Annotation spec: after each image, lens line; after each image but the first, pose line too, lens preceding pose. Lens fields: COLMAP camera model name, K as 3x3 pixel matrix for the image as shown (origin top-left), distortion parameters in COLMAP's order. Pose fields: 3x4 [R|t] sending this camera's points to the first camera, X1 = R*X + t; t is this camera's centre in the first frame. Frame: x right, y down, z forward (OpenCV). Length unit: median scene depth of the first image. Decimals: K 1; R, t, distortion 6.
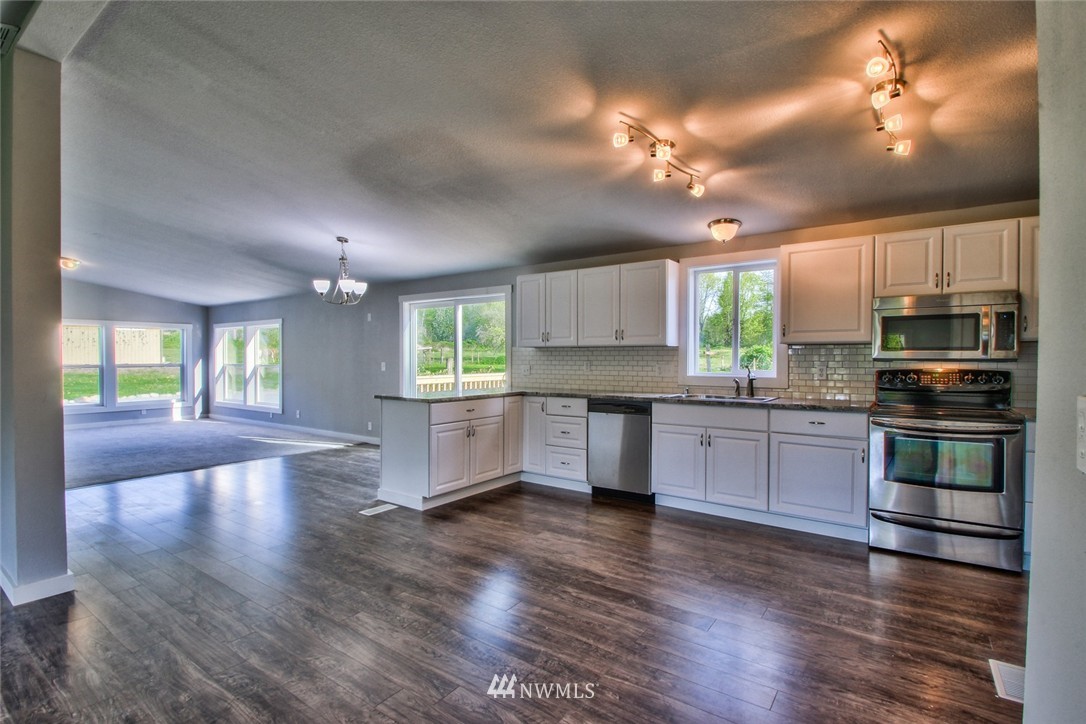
lens RADIAL K [[529.6, 0, 531.4], [0, 529.6, 361.6], [0, 0, 1]] dist [-0.002575, -0.007137]
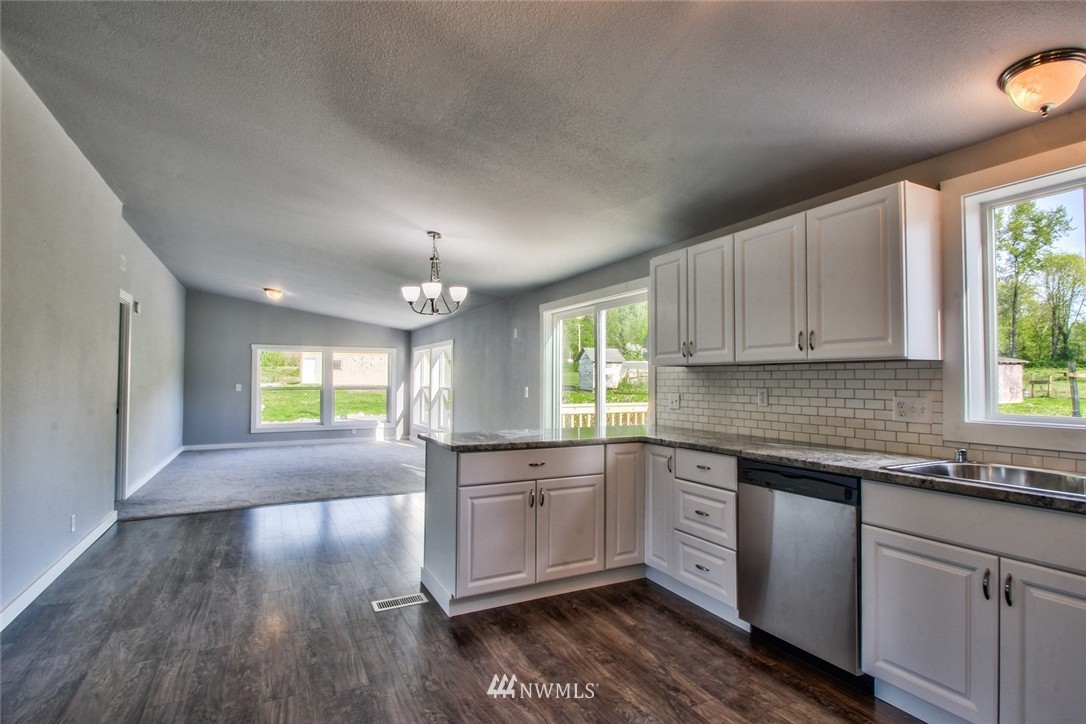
lens RADIAL K [[529.6, 0, 546.4], [0, 529.6, 362.5], [0, 0, 1]] dist [-0.002575, -0.007137]
pose [[0.887009, -0.012923, -0.461571, 0.171271], [-0.005909, 0.999209, -0.039332, -0.005654], [0.461714, 0.037615, 0.886231, 0.387378]]
